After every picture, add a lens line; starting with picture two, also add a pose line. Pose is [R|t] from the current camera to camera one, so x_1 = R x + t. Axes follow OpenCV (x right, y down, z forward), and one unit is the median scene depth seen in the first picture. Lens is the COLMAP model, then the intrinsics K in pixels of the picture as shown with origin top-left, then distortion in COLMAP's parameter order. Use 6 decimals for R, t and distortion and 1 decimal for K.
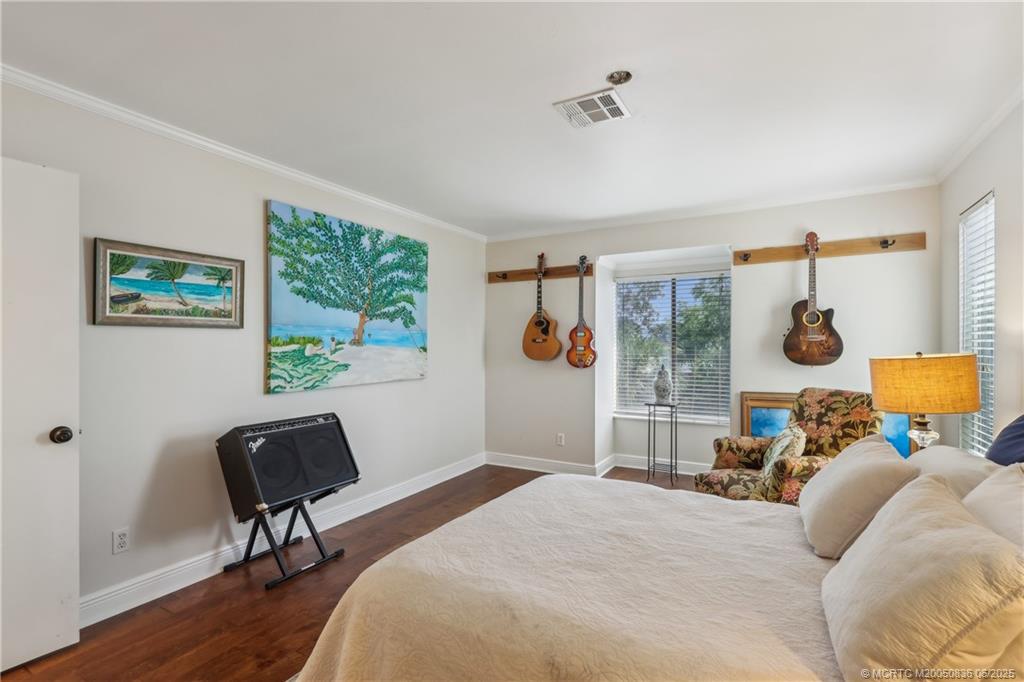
lens RADIAL K [[478.0, 0, 510.3], [0, 478.0, 343.7], [0, 0, 1]] dist [-0.003613, 0.000996]
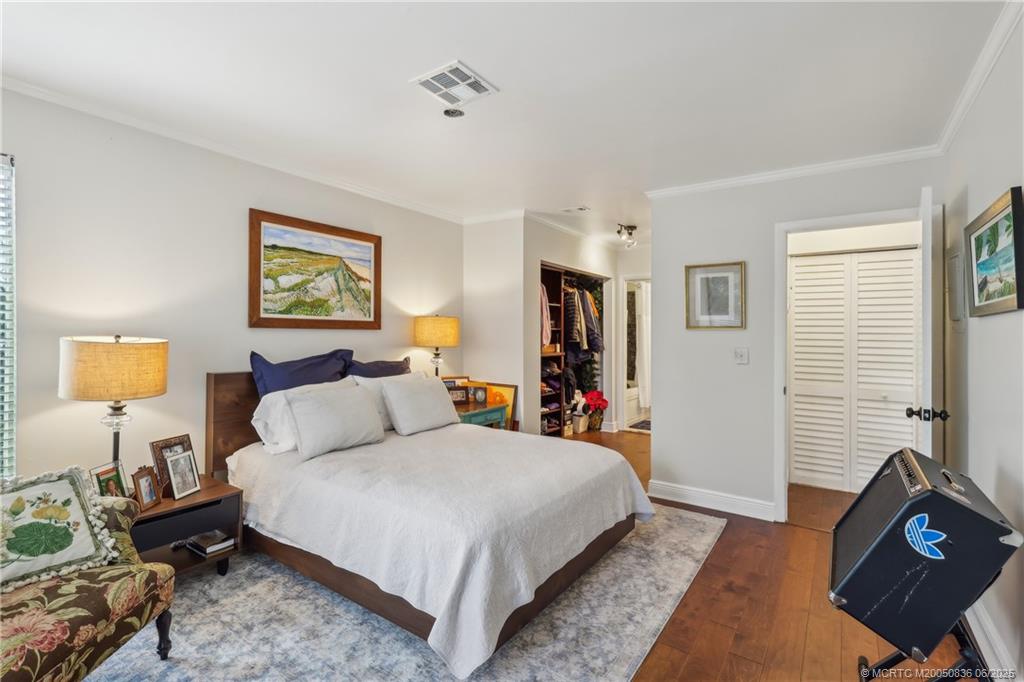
lens RADIAL K [[478.0, 0, 508.0], [0, 478.0, 323.1], [0, 0, 1]] dist [-0.003613, 0.000996]
pose [[-0.995452, -0.008541, 0.094879, -0.012283], [-0.011212, 0.999555, -0.027651, 0.006452], [-0.094600, -0.028589, -0.995105, 1.173119]]
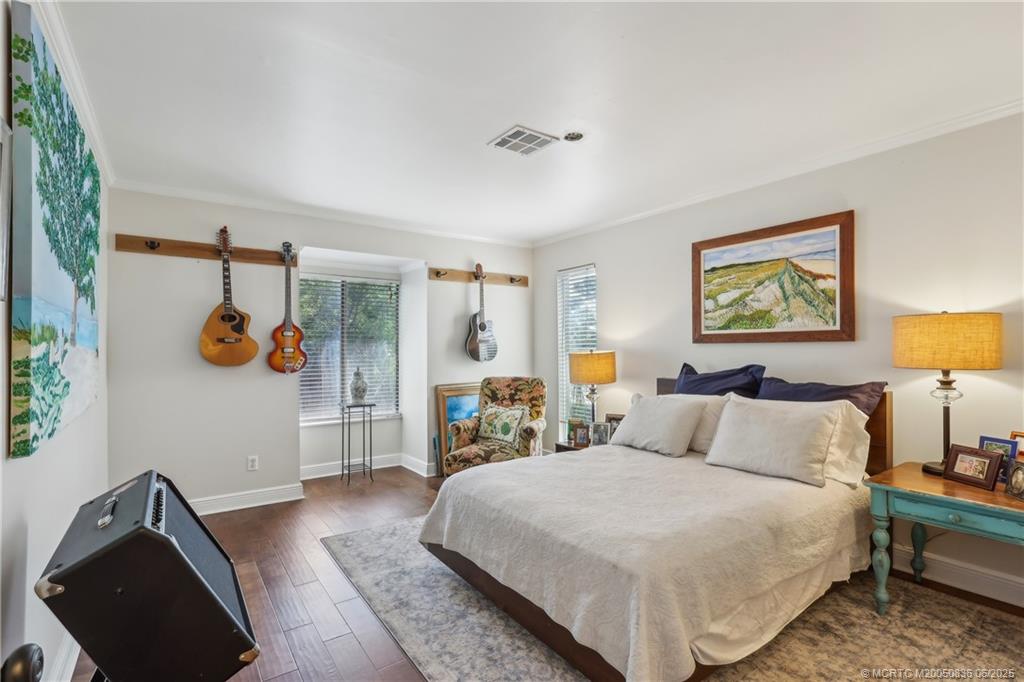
lens RADIAL K [[478.0, 0, 511.7], [0, 478.0, 348.0], [0, 0, 1]] dist [-0.003613, 0.000996]
pose [[0.421070, -0.000436, 0.907028, -0.538844], [-0.000707, 0.999999, 0.000808, 0.005698], [-0.907028, -0.000981, 0.421069, 0.323144]]
